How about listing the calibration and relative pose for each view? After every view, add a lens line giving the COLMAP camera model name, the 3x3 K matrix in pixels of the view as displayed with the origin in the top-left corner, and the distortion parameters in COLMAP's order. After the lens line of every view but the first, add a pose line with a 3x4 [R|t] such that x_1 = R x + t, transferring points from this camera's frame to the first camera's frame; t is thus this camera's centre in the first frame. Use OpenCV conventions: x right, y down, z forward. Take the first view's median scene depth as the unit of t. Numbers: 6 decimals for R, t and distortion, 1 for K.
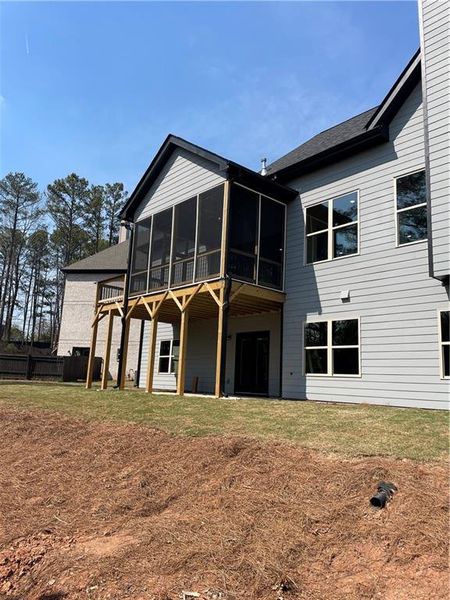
lens RADIAL K [[454.0, 0, 225.0], [0, 454.0, 300.0], [0, 0, 1]] dist [0.104950, -0.120938]
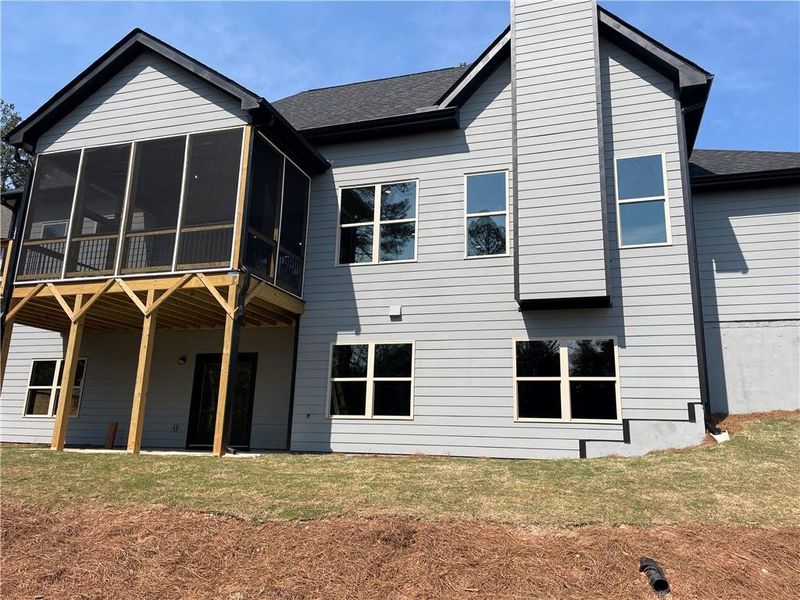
lens RADIAL K [[605.3, 0, 401.3], [0, 605.3, 294.3], [0, 0, 1]] dist [0.104950, -0.120938]
pose [[0.856590, 0.098480, 0.506513, -0.233894], [-0.082780, 0.995131, -0.053487, 0.013589], [-0.509314, 0.003888, 0.860572, 0.117196]]
